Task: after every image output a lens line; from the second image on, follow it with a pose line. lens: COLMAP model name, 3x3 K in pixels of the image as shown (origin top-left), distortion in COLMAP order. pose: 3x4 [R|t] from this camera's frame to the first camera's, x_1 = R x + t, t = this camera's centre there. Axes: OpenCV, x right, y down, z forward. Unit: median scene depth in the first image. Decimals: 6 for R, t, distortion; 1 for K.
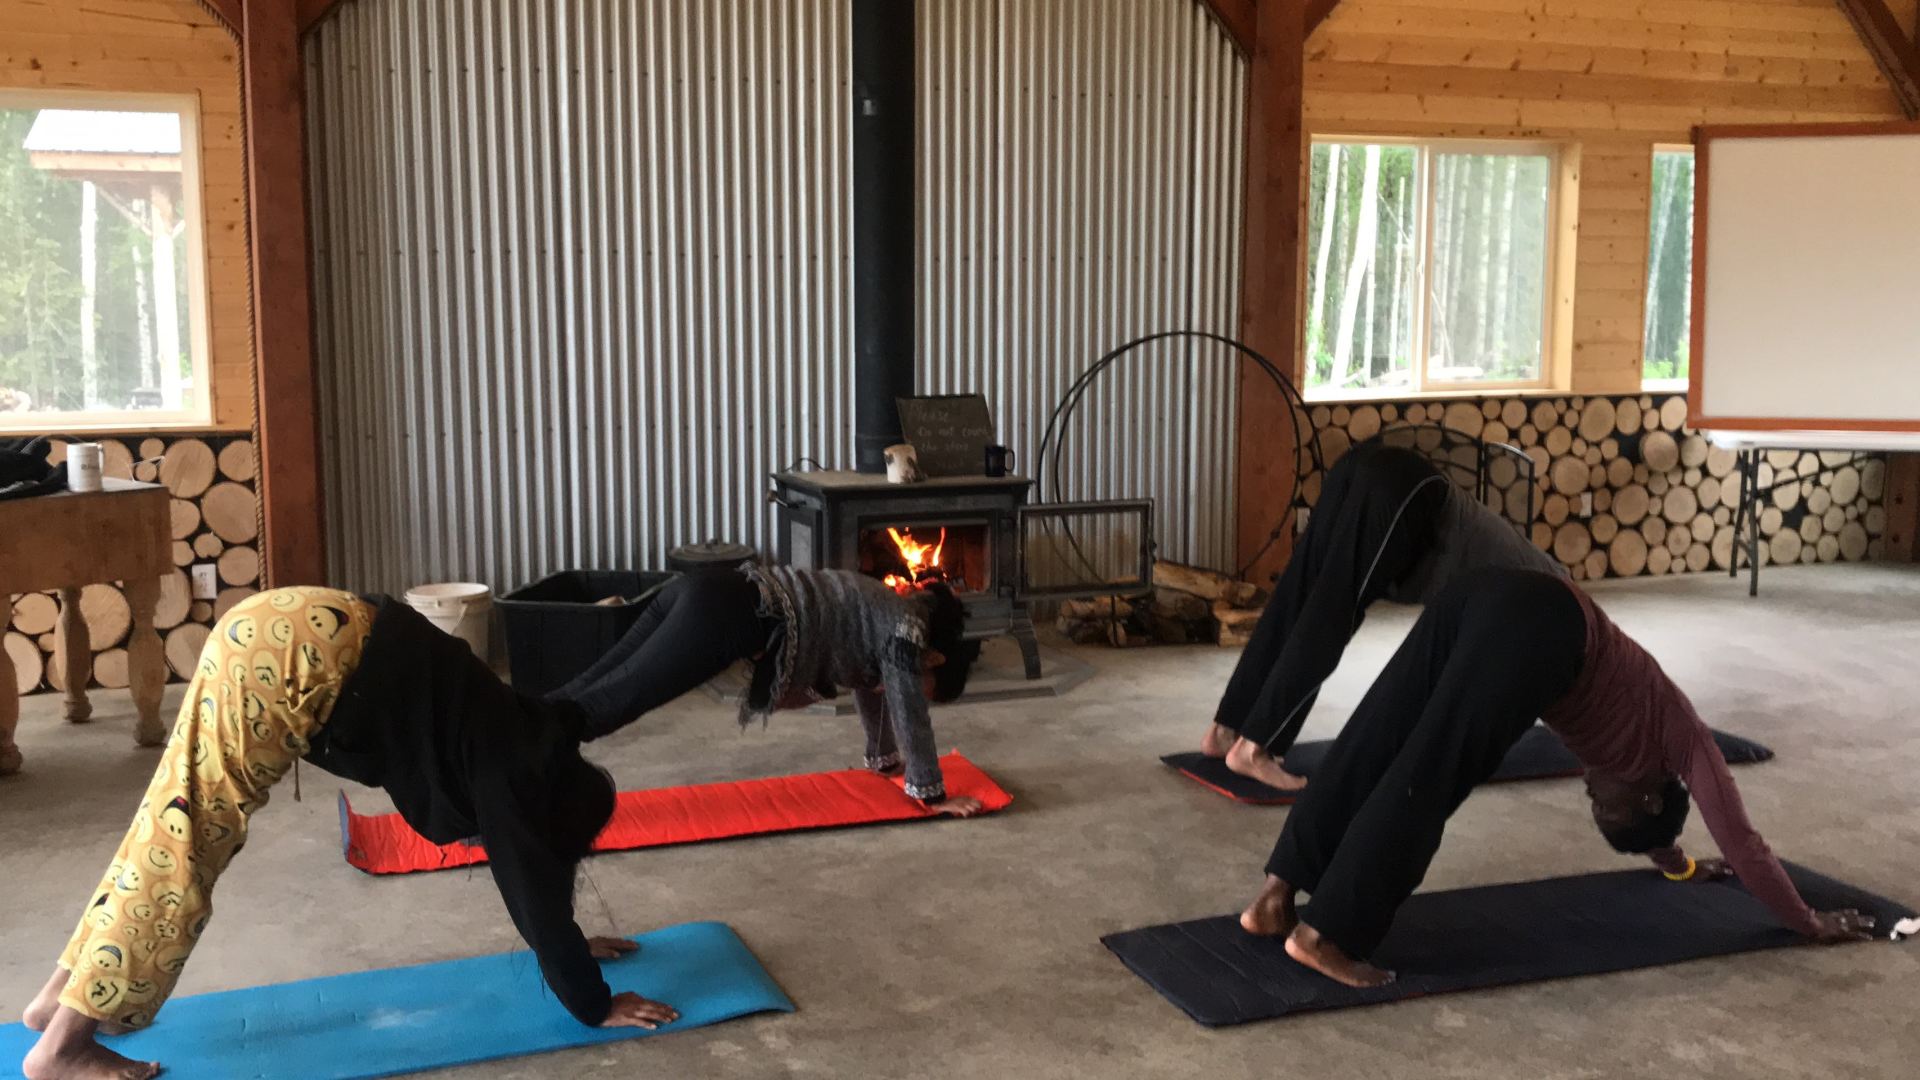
lens RADIAL K [[1910.4, 0, 959.8], [0, 1910.4, 538.7], [0, 0, 1]] dist [0.010046, 0.000000]
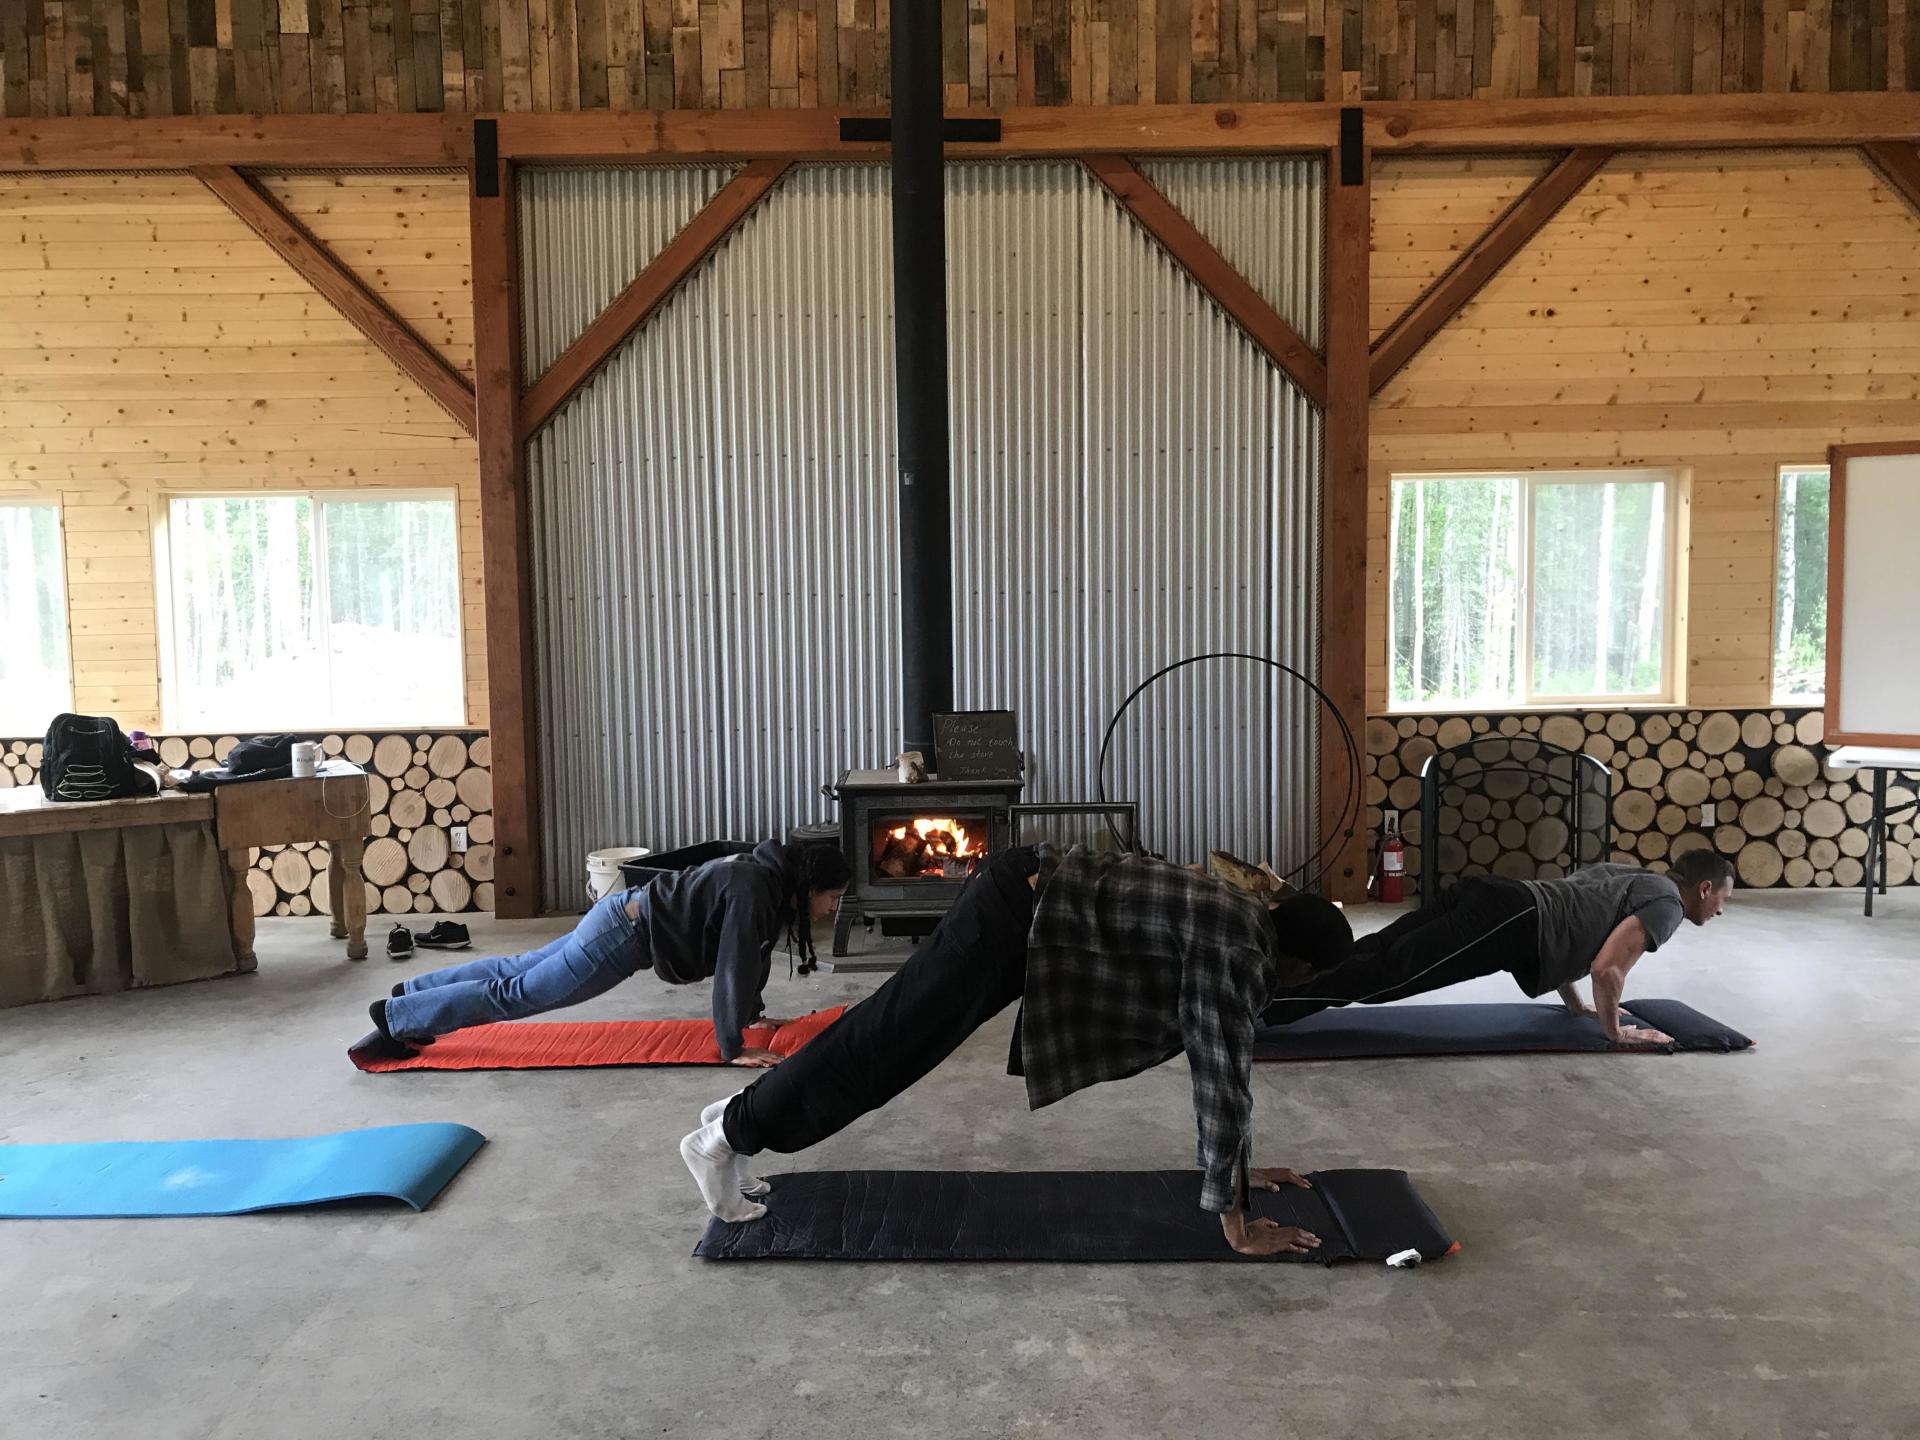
lens RADIAL K [[1604.5, 0, 959.3], [0, 1604.5, 722.4], [0, 0, 1]] dist [0.024842, -0.000638]
pose [[0.930349, 0.016008, -0.366325, 0.282901], [-0.032261, 0.998746, -0.038287, -0.022643], [0.365253, 0.047438, 0.929699, 0.044192]]
